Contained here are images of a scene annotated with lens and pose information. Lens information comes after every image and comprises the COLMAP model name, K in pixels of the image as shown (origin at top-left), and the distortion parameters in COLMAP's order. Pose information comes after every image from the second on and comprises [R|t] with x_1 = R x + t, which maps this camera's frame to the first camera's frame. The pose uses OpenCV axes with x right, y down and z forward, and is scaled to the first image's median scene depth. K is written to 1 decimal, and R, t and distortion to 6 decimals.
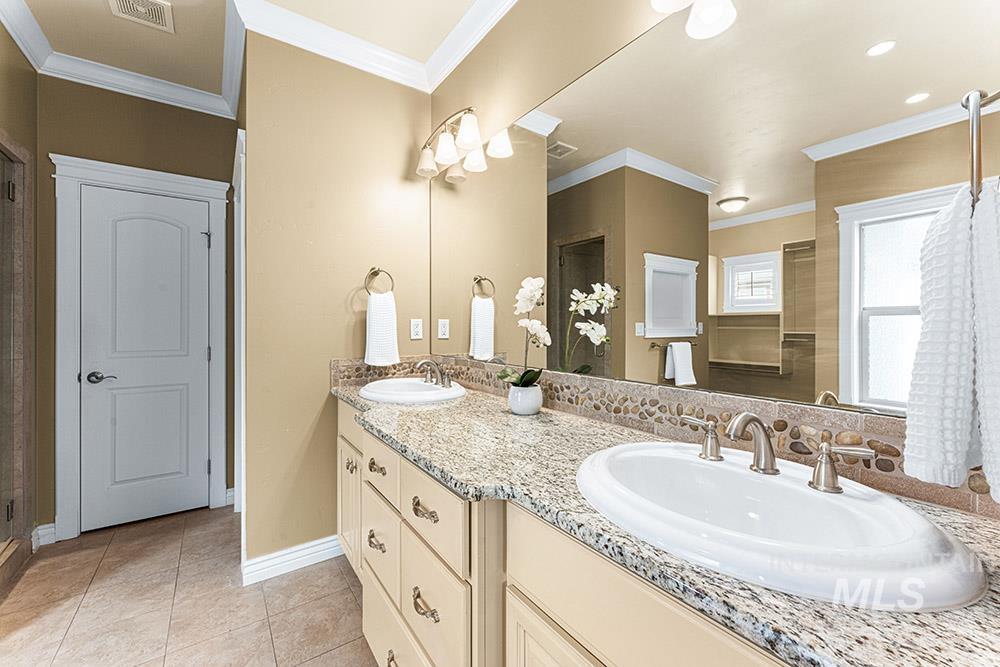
lens RADIAL K [[386.8, 0, 495.0], [0, 386.8, 327.5], [0, 0, 1]] dist [0.000296, 0.000054]
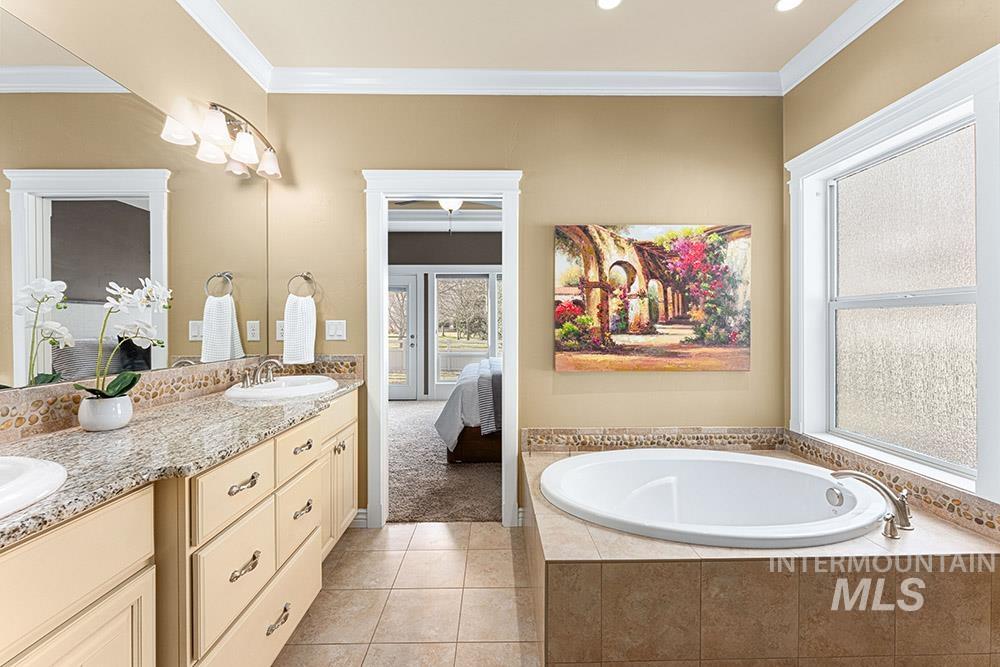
lens RADIAL K [[428.7, 0, 497.5], [0, 428.7, 331.1], [0, 0, 1]] dist [-0.003510, -0.000287]
pose [[0.594467, -0.006378, 0.804095, -0.135951], [0.005891, 0.999976, 0.003577, 0.007772], [-0.804099, 0.002611, 0.594490, -0.714934]]
